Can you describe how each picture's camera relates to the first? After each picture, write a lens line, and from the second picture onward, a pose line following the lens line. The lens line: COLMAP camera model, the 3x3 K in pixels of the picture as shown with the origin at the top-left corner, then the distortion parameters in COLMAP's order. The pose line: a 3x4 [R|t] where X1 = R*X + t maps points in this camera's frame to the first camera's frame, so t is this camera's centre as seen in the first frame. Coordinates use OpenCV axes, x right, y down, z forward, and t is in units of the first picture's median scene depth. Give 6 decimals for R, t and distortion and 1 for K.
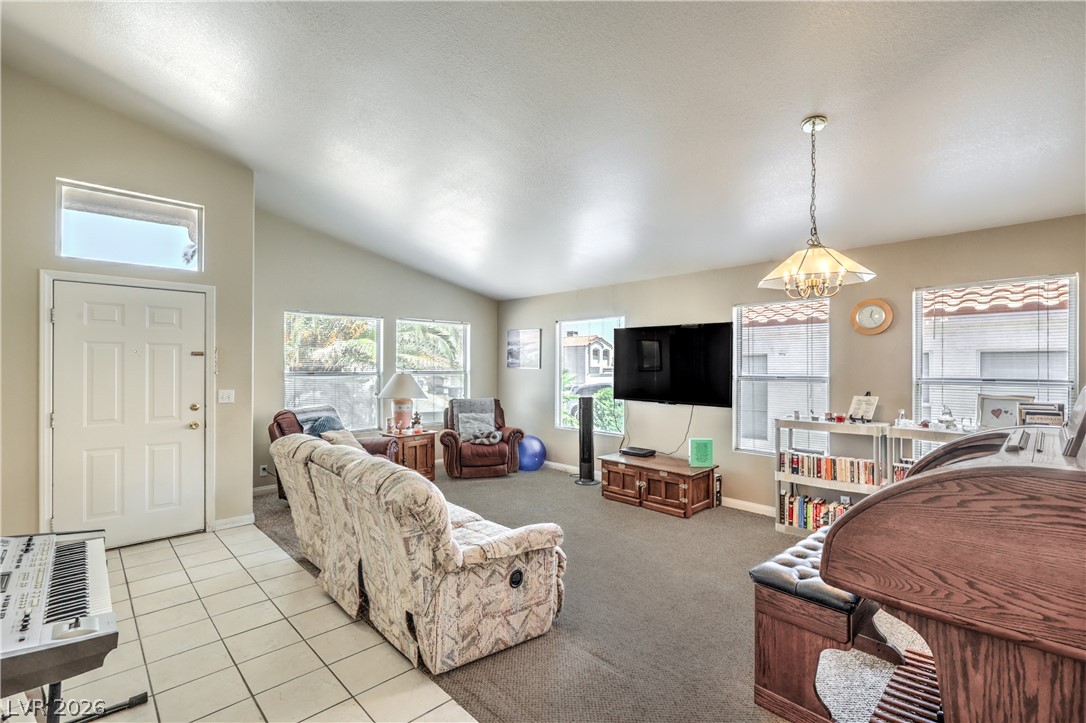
lens RADIAL K [[480.6, 0, 549.5], [0, 480.6, 363.7], [0, 0, 1]] dist [0.000705, 0.000046]
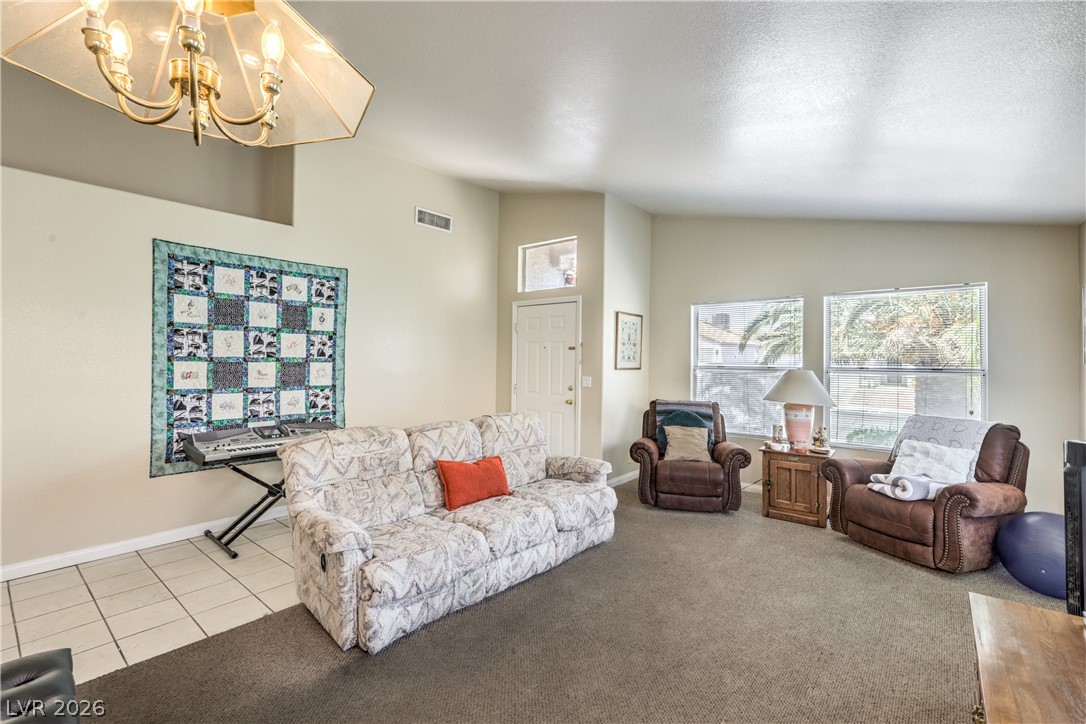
lens RADIAL K [[480.6, 0, 548.6], [0, 480.6, 358.2], [0, 0, 1]] dist [0.000705, 0.000046]
pose [[0.114071, -0.000405, -0.993472, 0.446890], [-0.003555, 0.999993, -0.000815, 0.006205], [0.993466, 0.003625, 0.114069, 0.612580]]
